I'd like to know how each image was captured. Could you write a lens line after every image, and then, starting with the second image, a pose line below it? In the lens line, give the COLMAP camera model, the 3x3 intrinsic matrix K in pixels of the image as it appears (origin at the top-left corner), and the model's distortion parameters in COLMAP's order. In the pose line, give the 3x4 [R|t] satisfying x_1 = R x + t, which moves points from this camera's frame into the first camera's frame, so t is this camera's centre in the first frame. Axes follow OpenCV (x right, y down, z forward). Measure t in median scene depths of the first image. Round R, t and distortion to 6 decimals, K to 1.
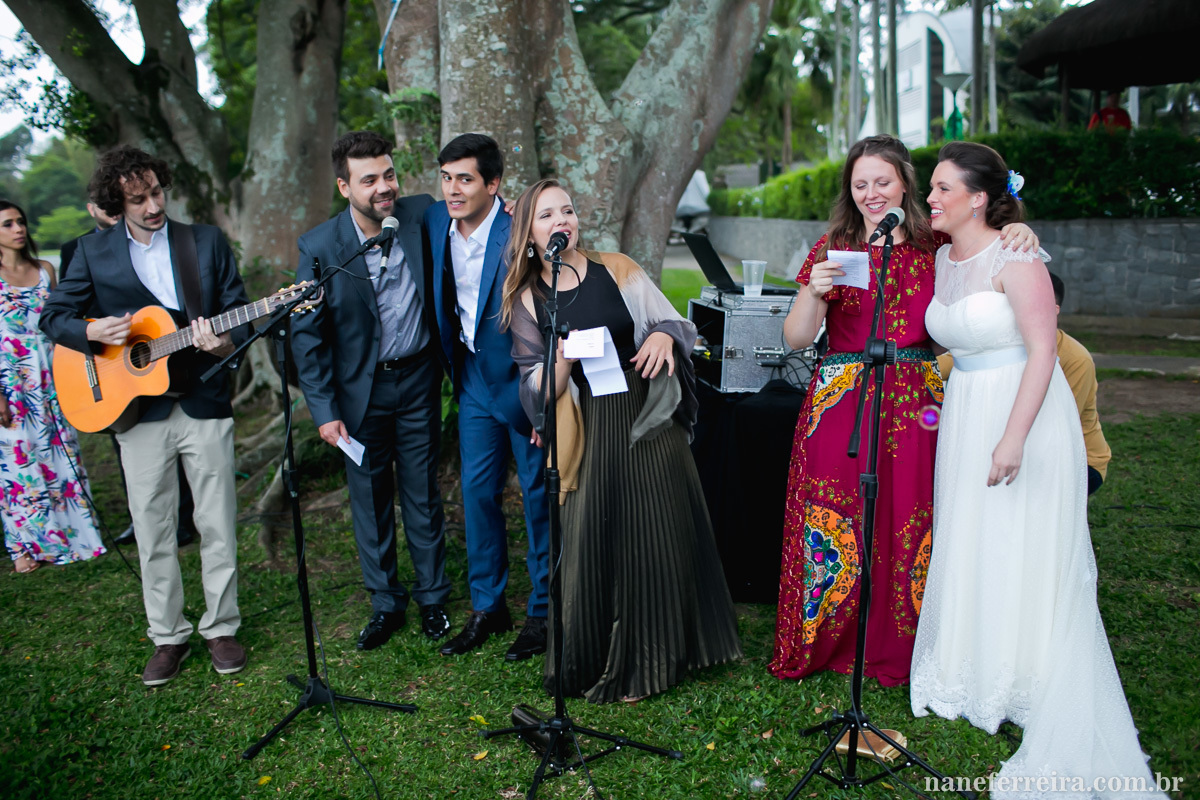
lens RADIAL K [[1216.5, 0, 605.3], [0, 1216.5, 403.1], [0, 0, 1]] dist [-0.056035, 0.000000]
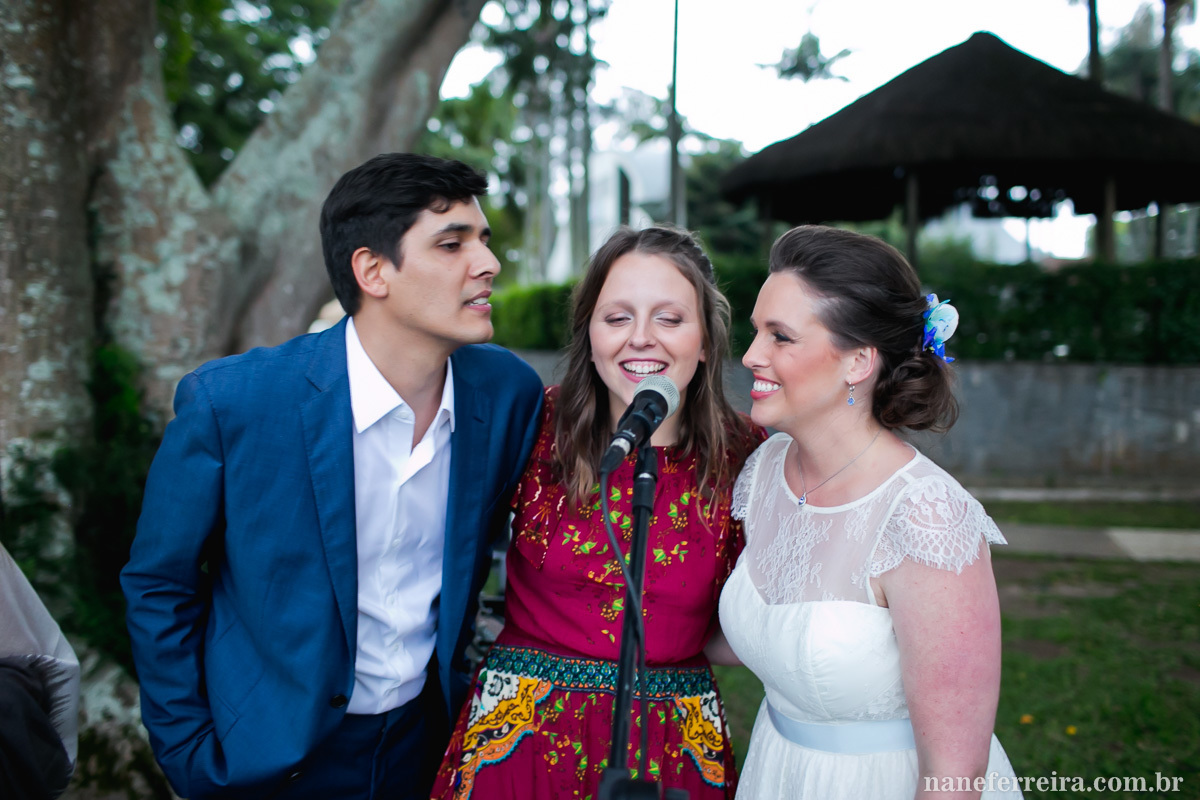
lens RADIAL K [[1216.5, 0, 603.0], [0, 1216.5, 396.0], [0, 0, 1]] dist [-0.056035, 0.000000]
pose [[0.968550, 0.028078, 0.247229, 0.056055], [-0.001344, 0.994188, -0.107649, -0.052974], [-0.248815, 0.103931, 0.962959, 0.291601]]
